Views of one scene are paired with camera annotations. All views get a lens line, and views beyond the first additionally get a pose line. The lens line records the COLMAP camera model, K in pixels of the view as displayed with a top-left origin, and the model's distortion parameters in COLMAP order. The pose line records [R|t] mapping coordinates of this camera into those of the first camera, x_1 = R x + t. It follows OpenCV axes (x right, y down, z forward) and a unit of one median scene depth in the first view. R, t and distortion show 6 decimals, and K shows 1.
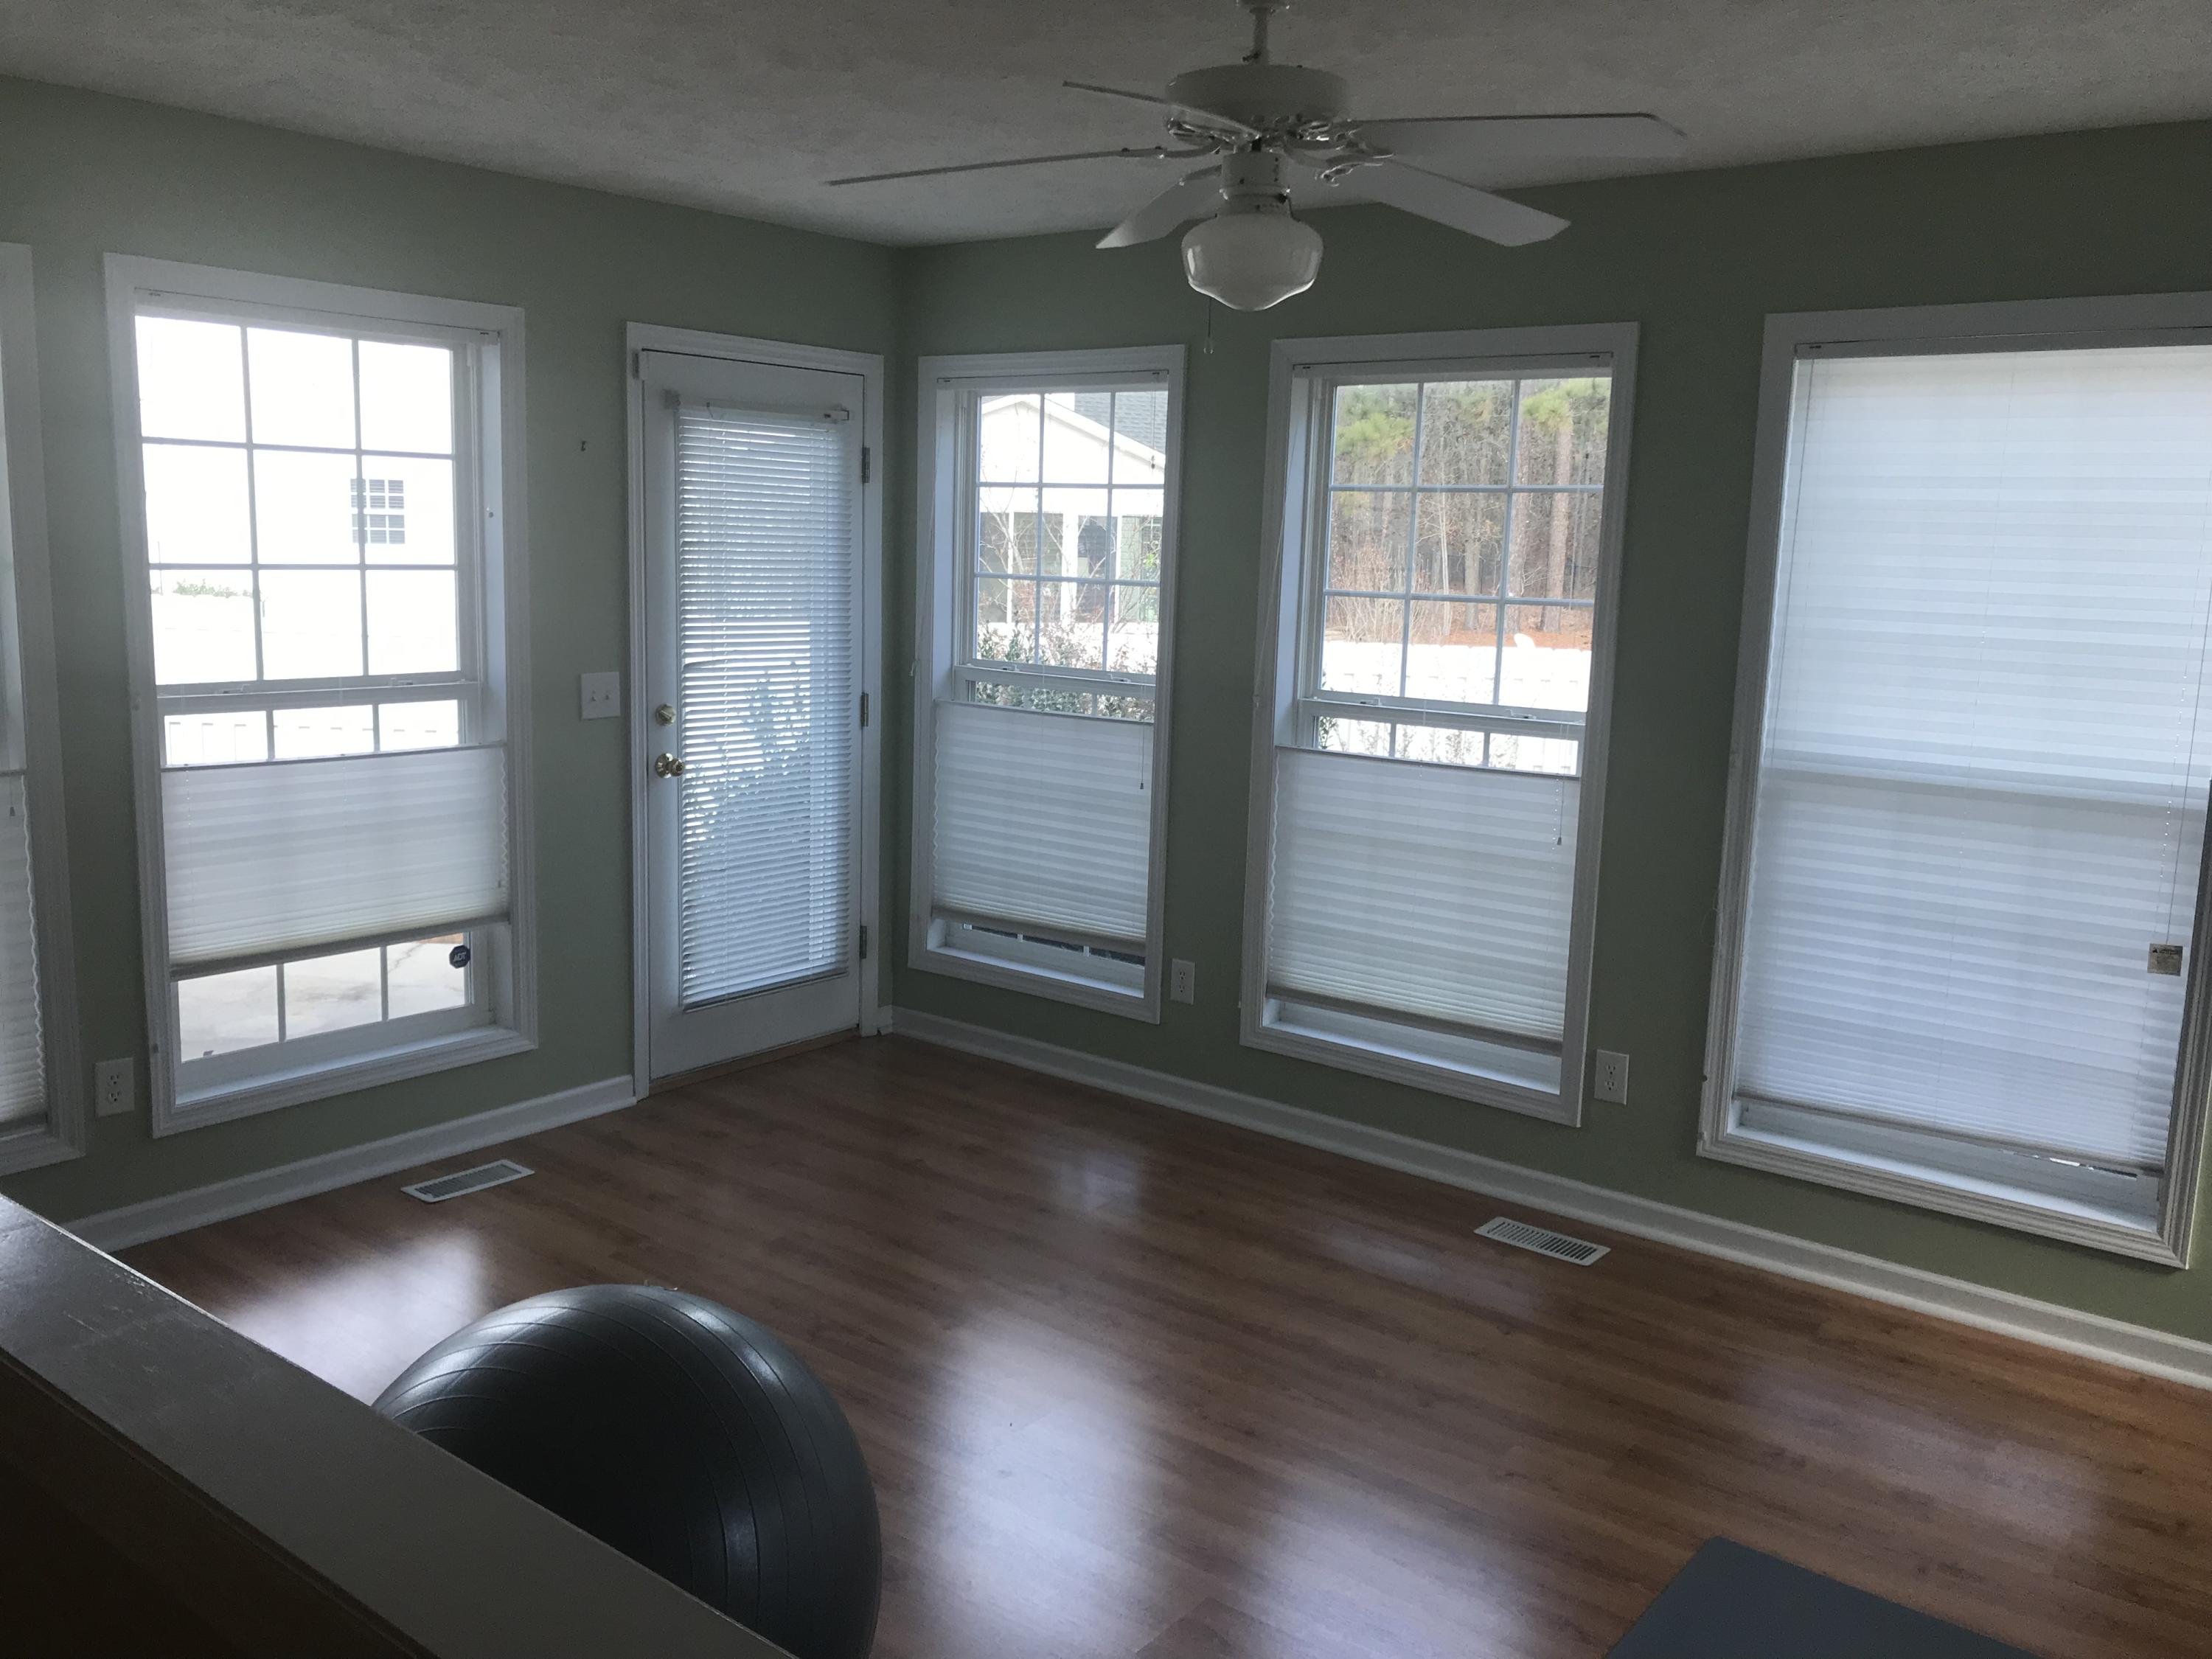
lens RADIAL K [[1811.5, 0, 1106.0], [0, 1811.5, 829.5], [0, 0, 1]] dist [0.083044, -0.147754]
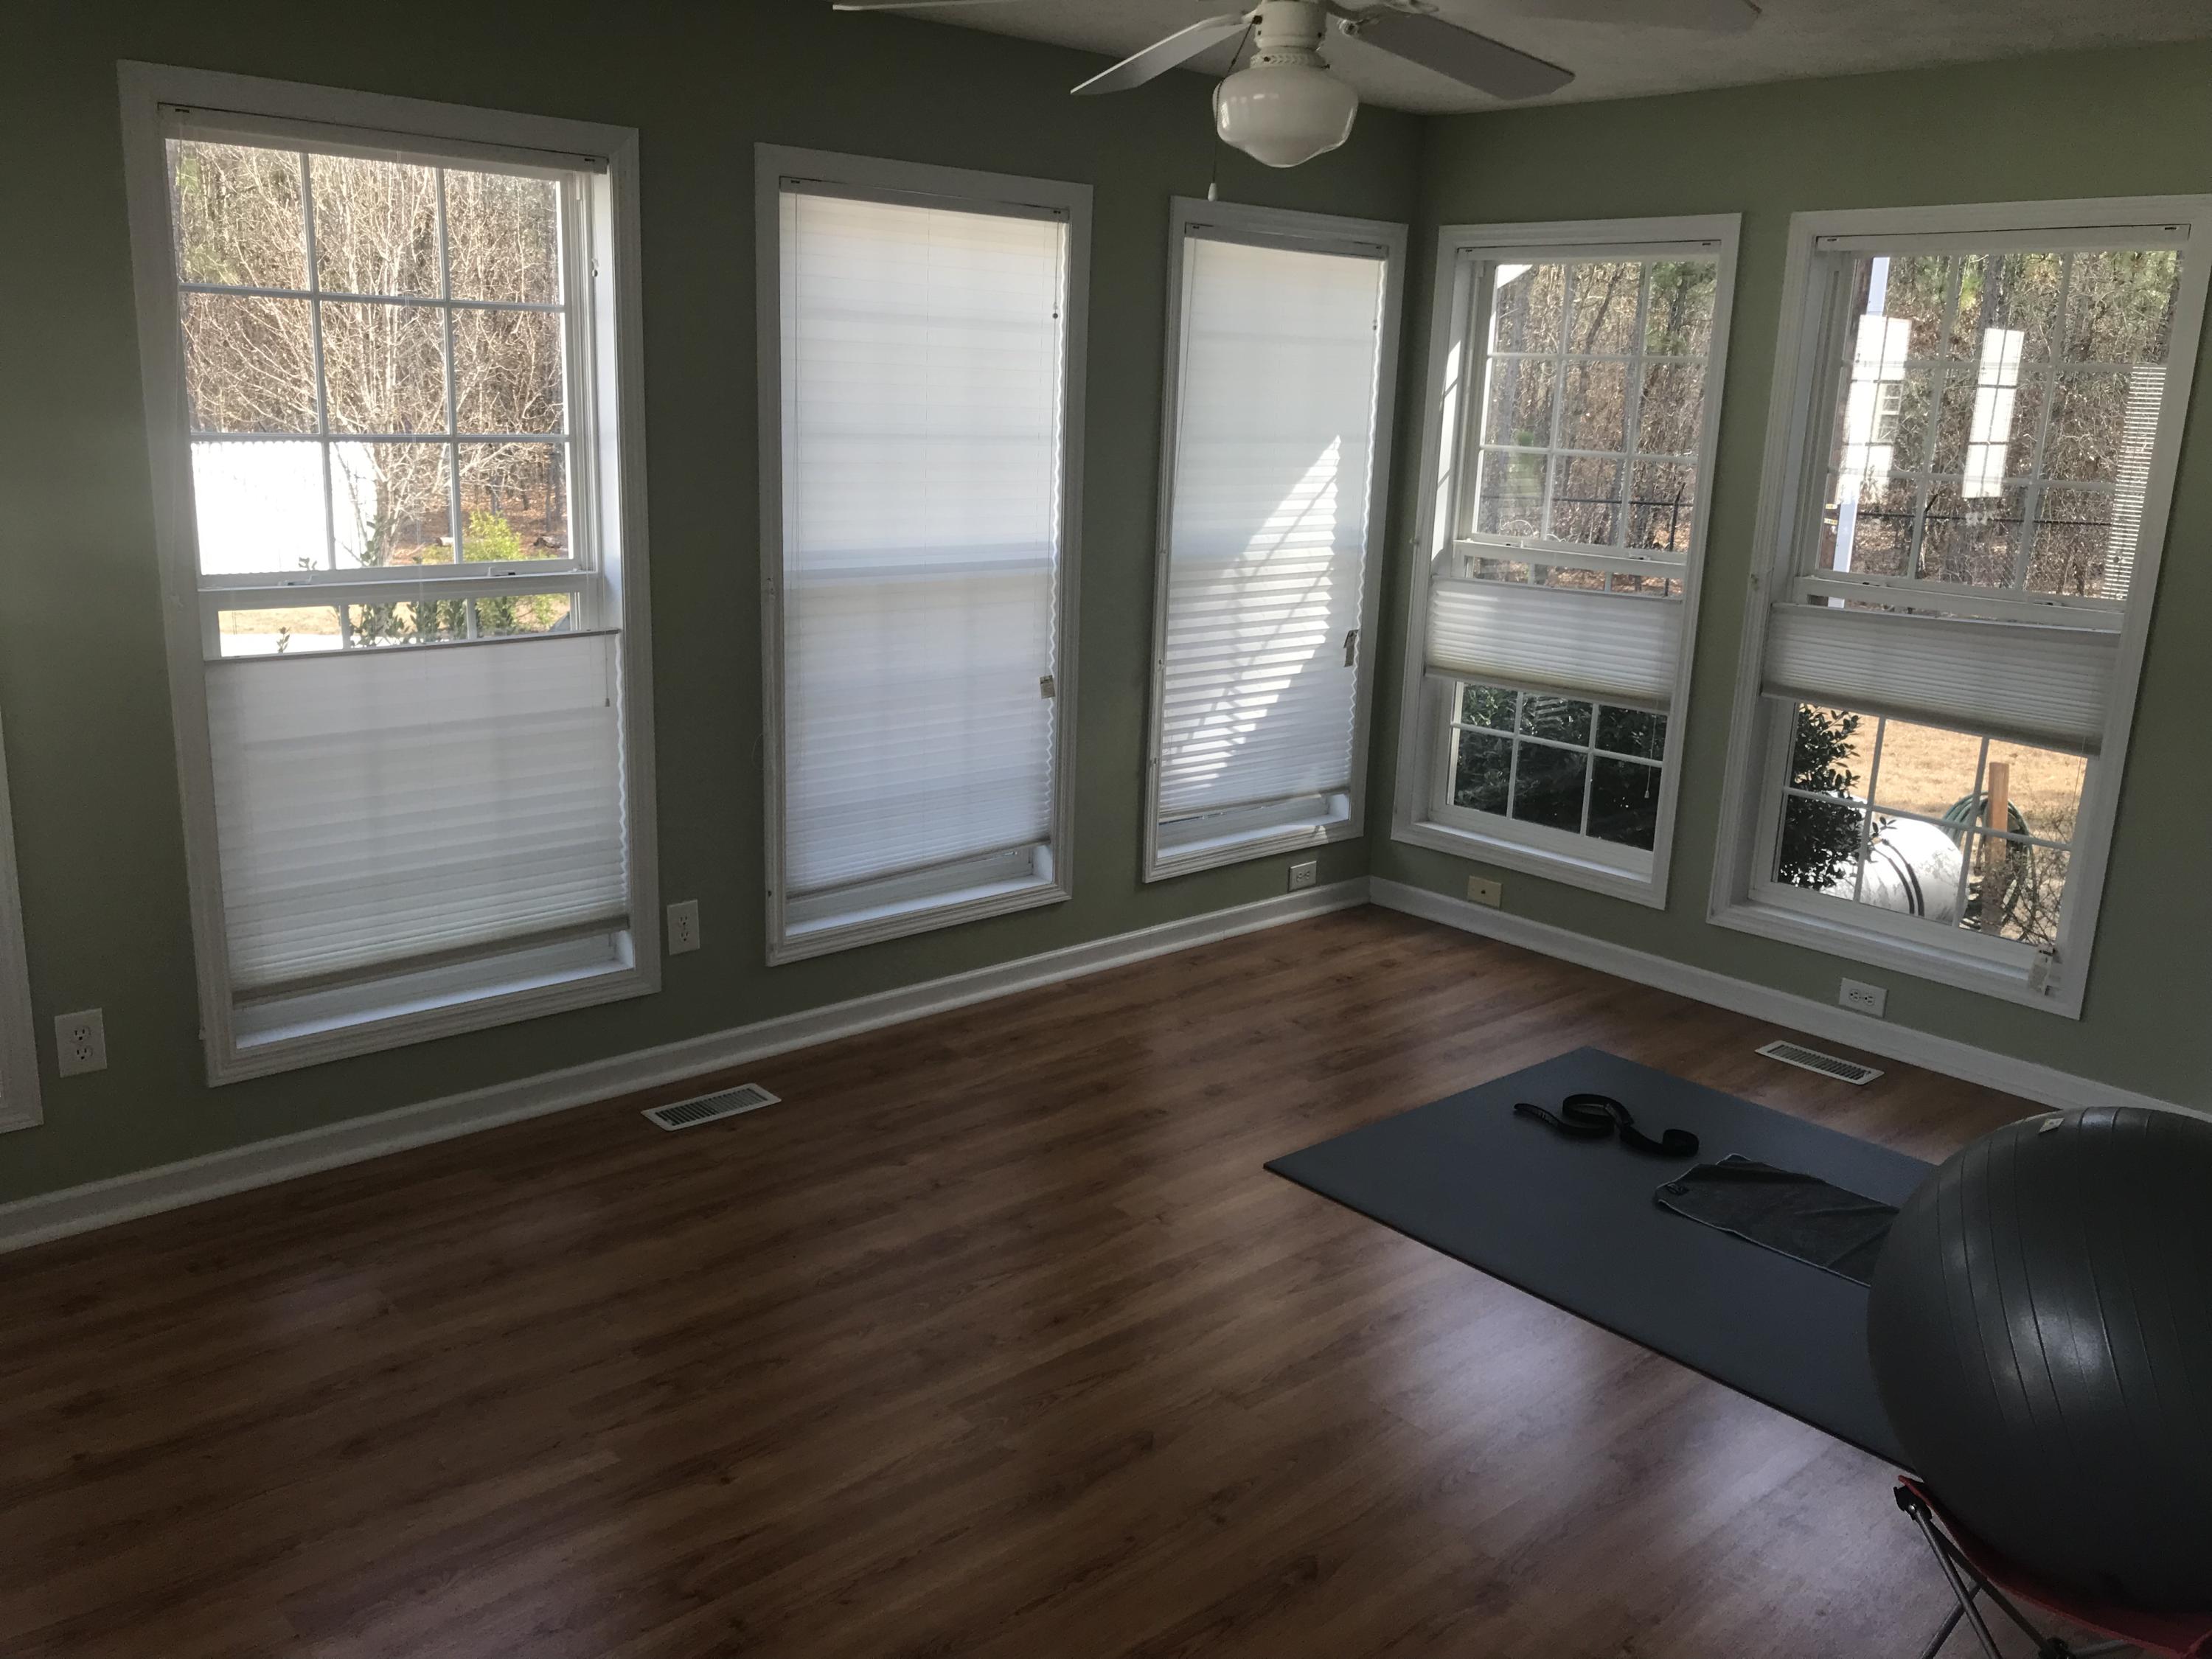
lens RADIAL K [[1811.5, 0, 1106.0], [0, 1811.5, 829.5], [0, 0, 1]] dist [0.083044, -0.147754]
pose [[0.158150, -0.259819, 0.952619, -0.671732], [0.131855, 0.961677, 0.240399, -0.133886], [-0.978572, 0.087588, 0.186348, 0.656444]]
